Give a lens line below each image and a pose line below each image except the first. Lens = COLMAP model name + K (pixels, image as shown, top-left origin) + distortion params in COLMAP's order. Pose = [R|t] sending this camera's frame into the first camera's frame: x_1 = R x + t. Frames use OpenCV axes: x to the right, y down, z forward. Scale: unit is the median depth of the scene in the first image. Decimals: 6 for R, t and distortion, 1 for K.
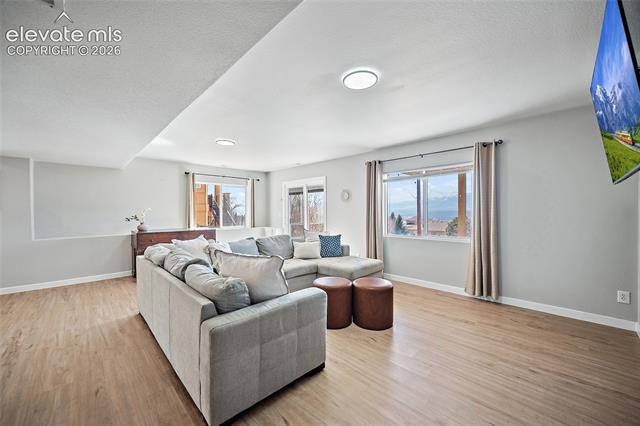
lens RADIAL K [[252.8, 0, 315.8], [0, 252.8, 208.9], [0, 0, 1]] dist [0.003818, 0.000241]
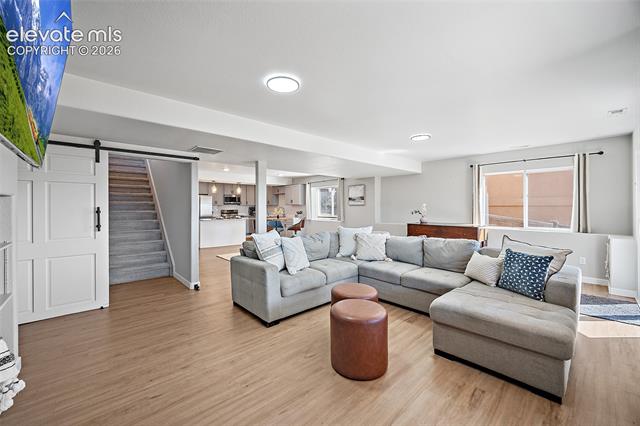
lens RADIAL K [[252.8, 0, 316.2], [0, 252.8, 209.9], [0, 0, 1]] dist [0.003818, 0.000241]
pose [[-0.022365, 0.017901, -0.999590, 0.535997], [0.010414, 0.999790, 0.017671, -0.000852], [0.999696, -0.010014, -0.022546, 0.514364]]
